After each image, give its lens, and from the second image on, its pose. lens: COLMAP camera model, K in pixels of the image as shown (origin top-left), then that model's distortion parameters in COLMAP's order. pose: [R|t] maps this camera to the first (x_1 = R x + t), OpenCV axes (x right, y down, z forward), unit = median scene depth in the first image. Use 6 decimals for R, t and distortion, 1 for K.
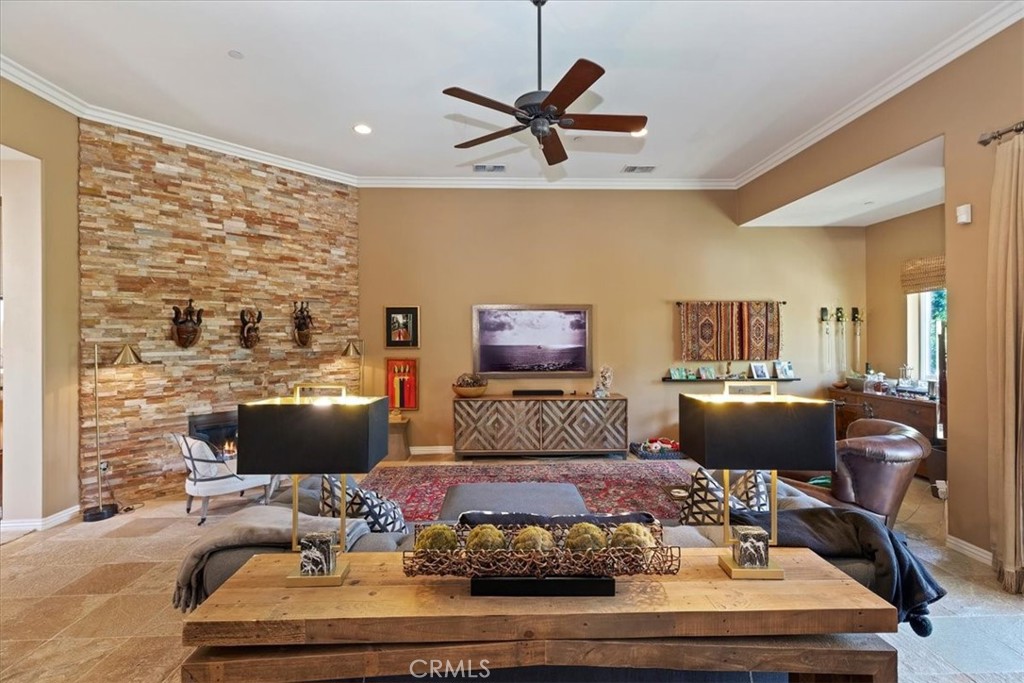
lens RADIAL K [[458.7, 0, 506.4], [0, 458.7, 333.2], [0, 0, 1]] dist [0.003162, 0.000677]
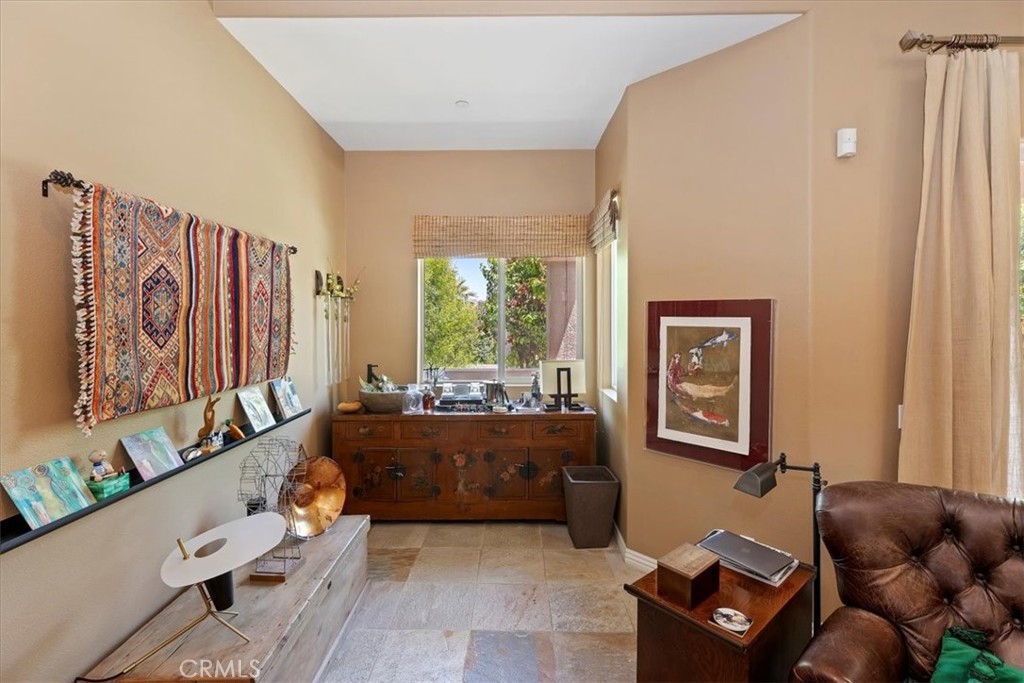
lens RADIAL K [[463.3, 0, 507.4], [0, 463.3, 327.9], [0, 0, 1]] dist [0.002367, 0.000410]
pose [[0.028554, -0.014879, 0.999481, 0.150693], [-0.001969, 0.999886, 0.014941, 0.003956], [-0.999590, -0.002395, 0.028522, 0.774607]]
